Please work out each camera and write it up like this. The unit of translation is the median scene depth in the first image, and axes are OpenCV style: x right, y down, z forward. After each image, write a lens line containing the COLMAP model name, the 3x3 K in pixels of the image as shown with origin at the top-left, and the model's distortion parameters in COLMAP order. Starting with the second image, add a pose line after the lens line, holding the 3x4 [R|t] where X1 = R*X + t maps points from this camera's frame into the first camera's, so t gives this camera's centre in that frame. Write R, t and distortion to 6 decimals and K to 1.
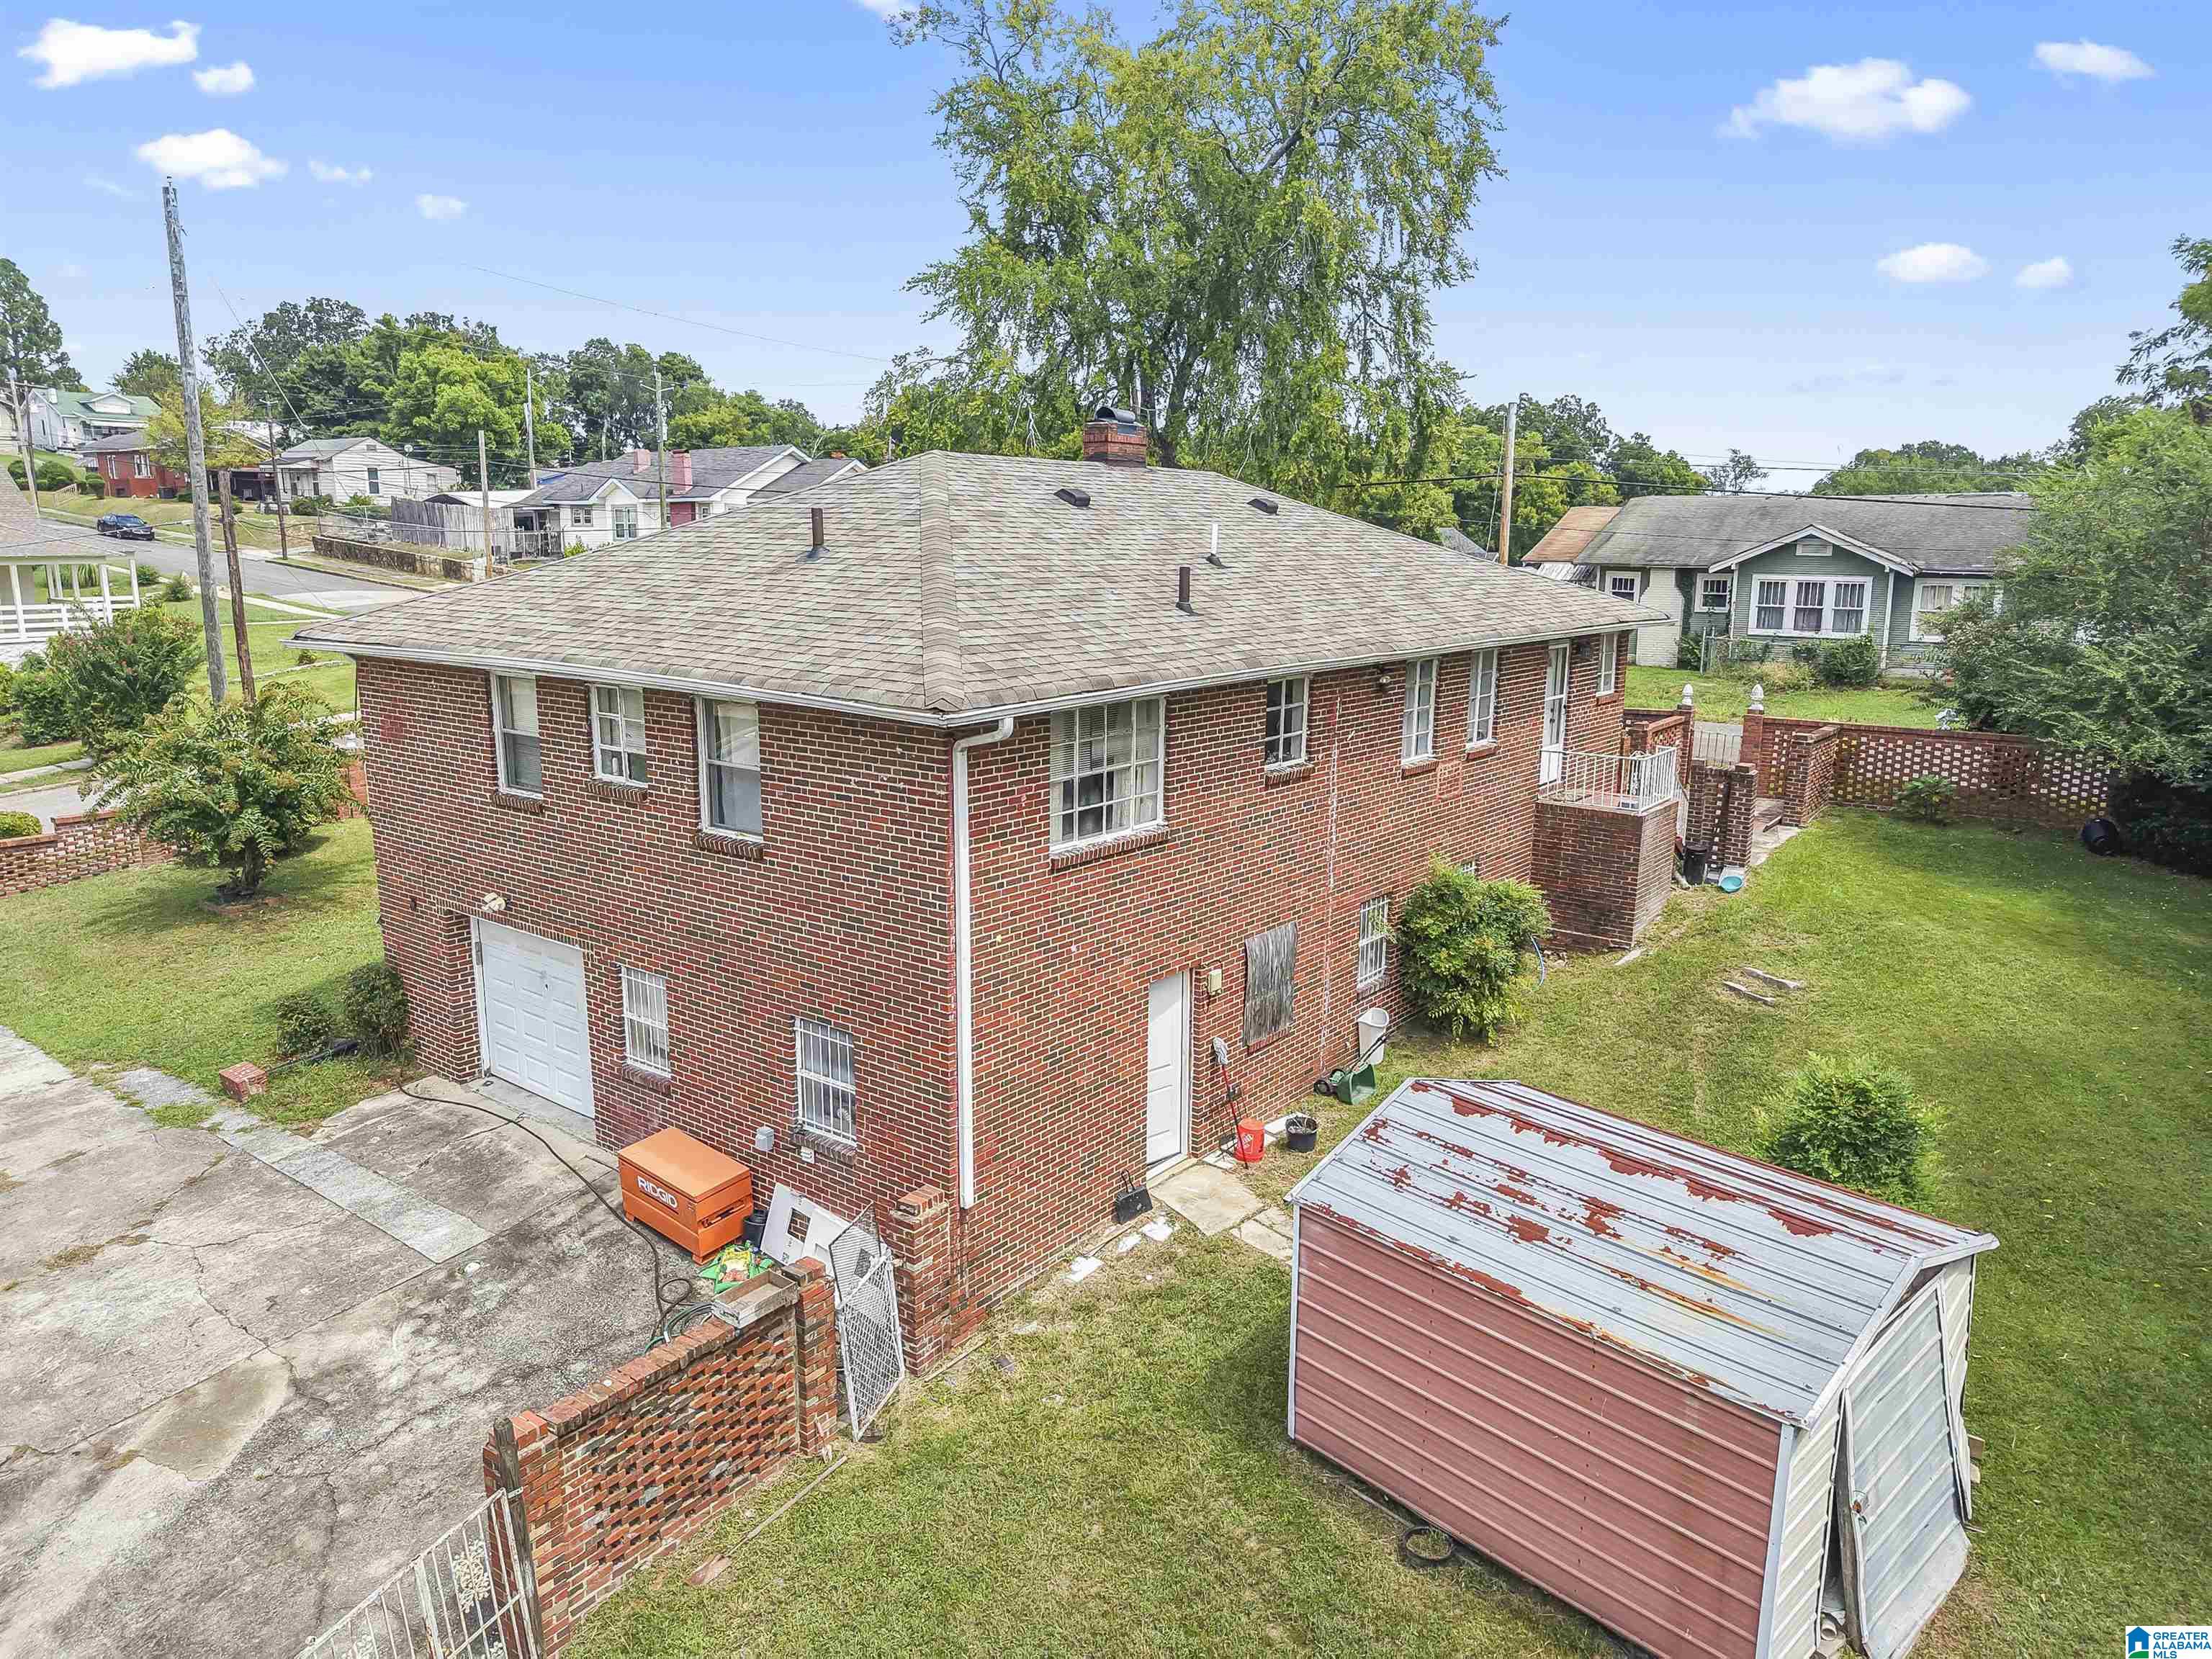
lens RADIAL K [[1457.6, 0, 1106.0], [0, 1457.6, 829.5], [0, 0, 1]] dist [0.027539, -0.006078]
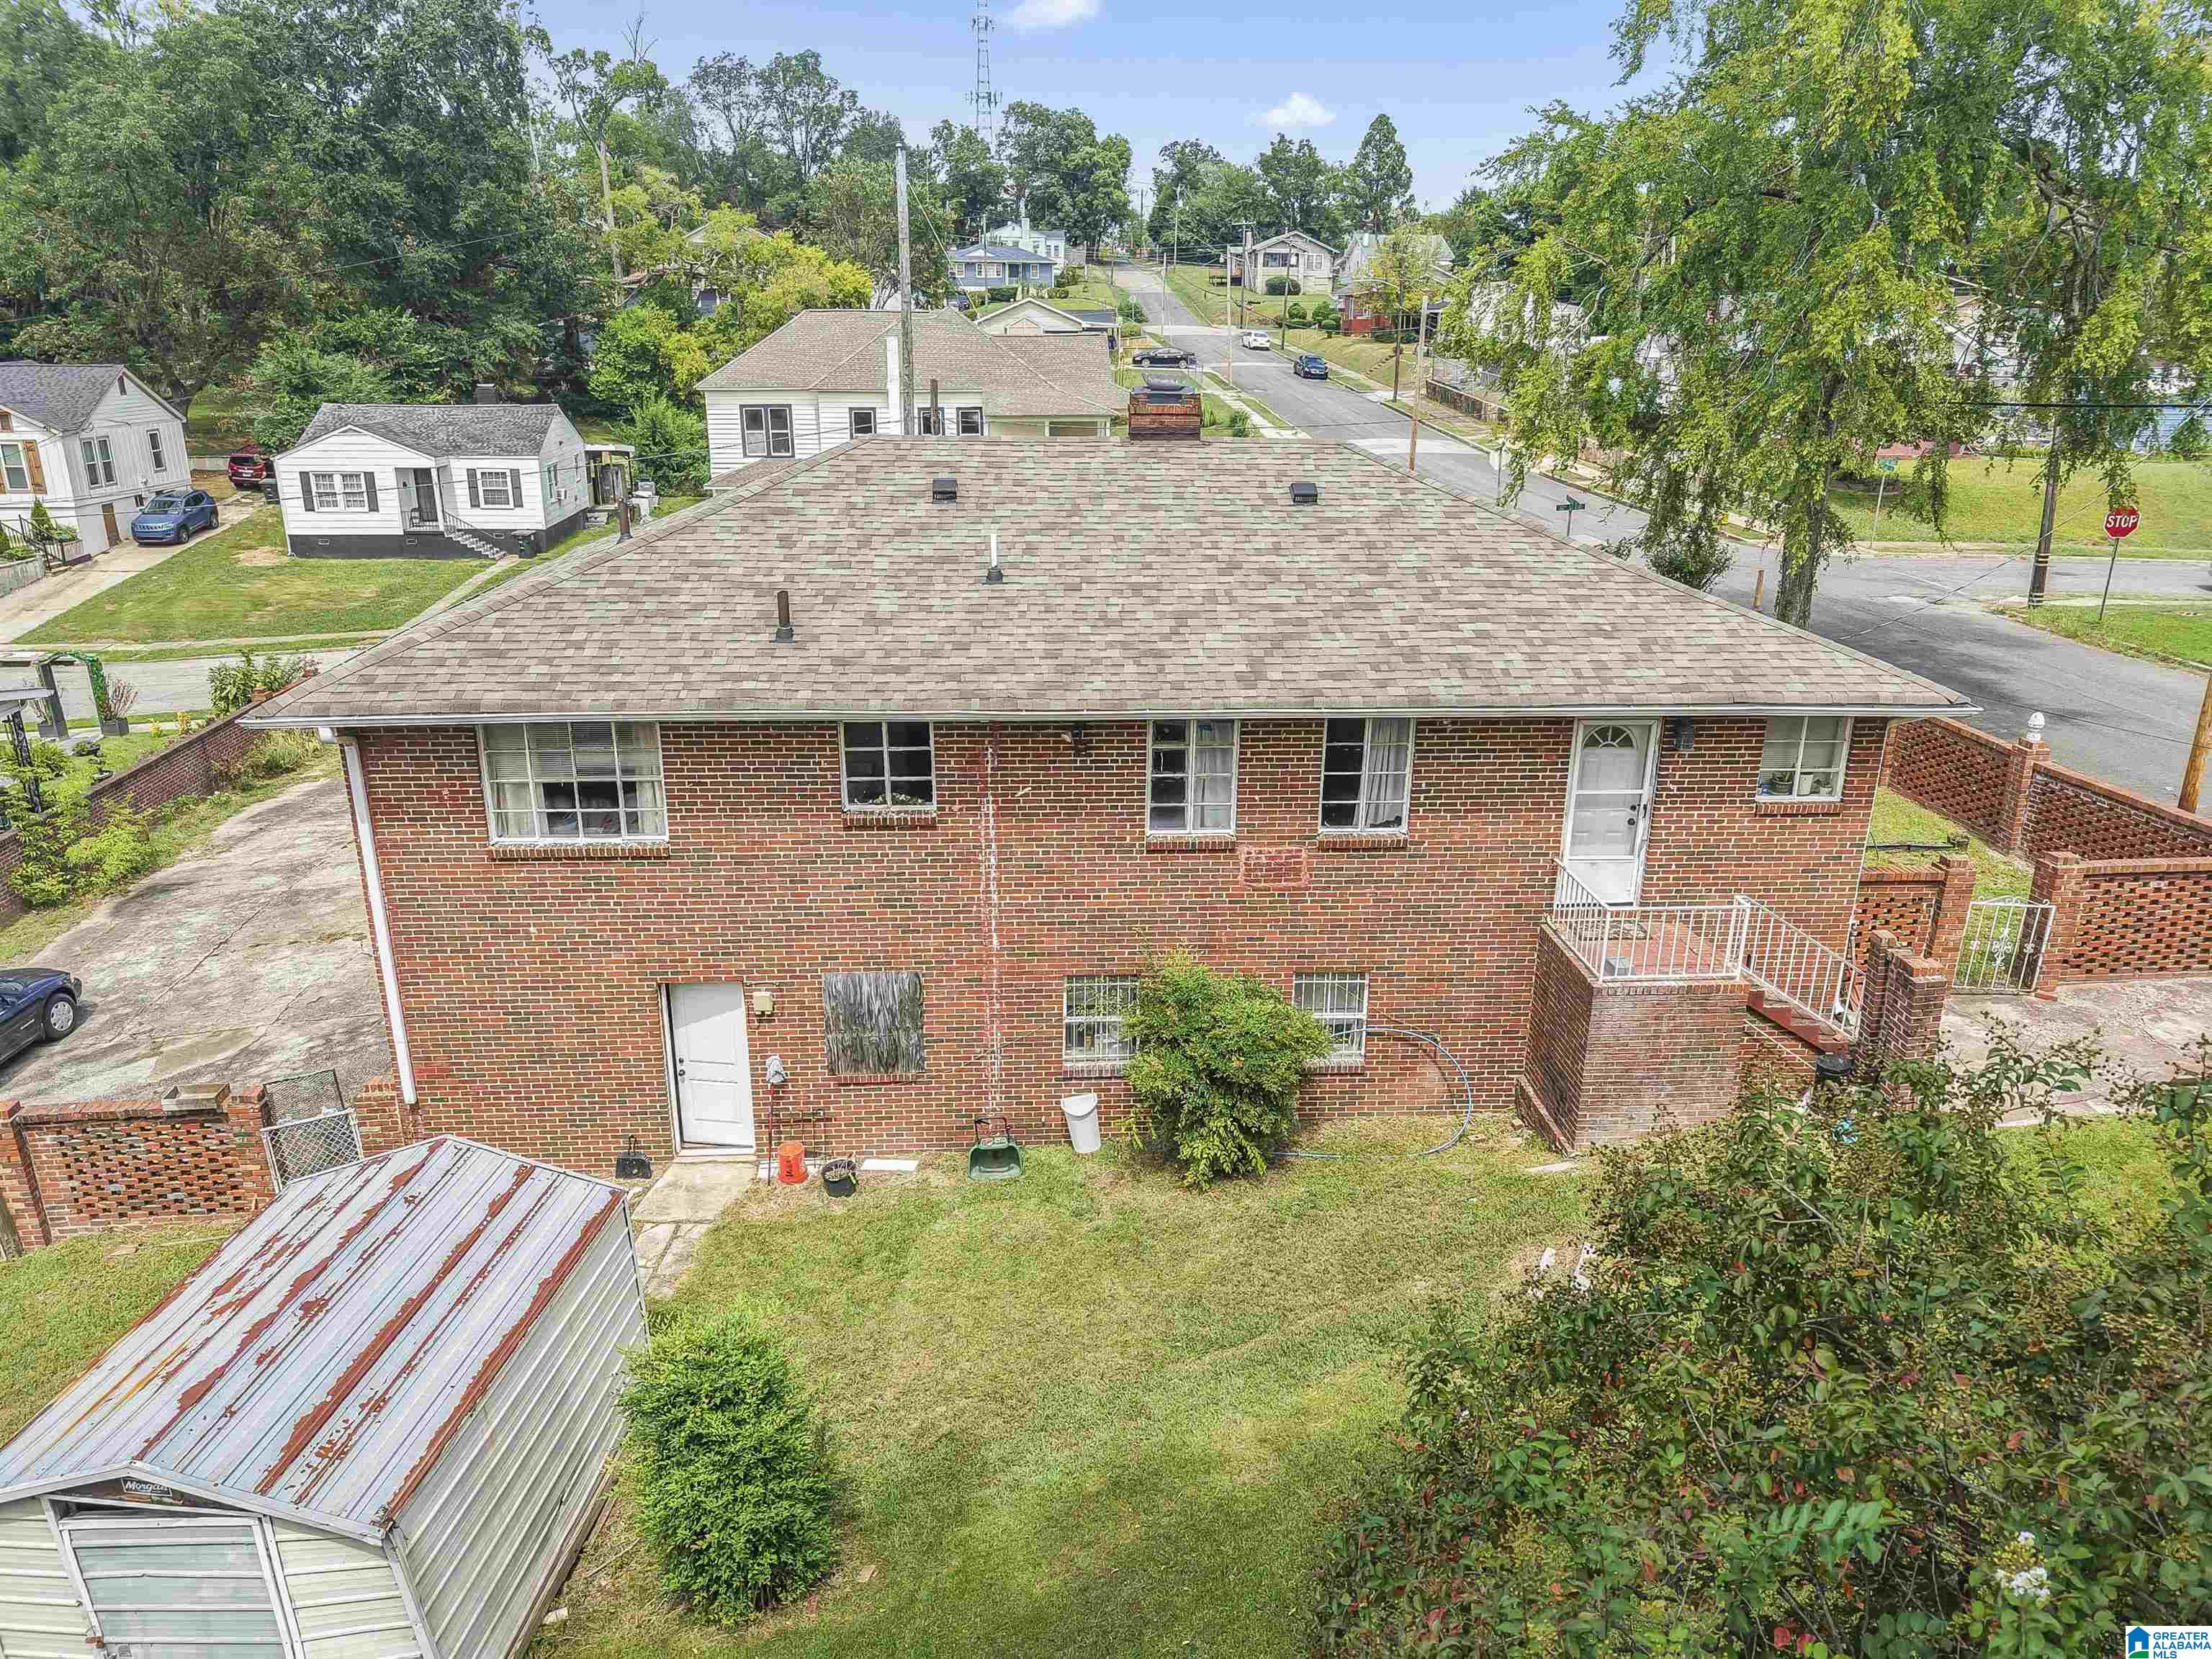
lens RADIAL K [[1457.6, 0, 1106.0], [0, 1457.6, 829.5], [0, 0, 1]] dist [0.027539, -0.006078]
pose [[0.678648, 0.239396, -0.694354, 0.890379], [-0.156621, 0.970813, 0.181635, -0.228630], [0.717570, -0.014516, 0.696335, 0.451068]]
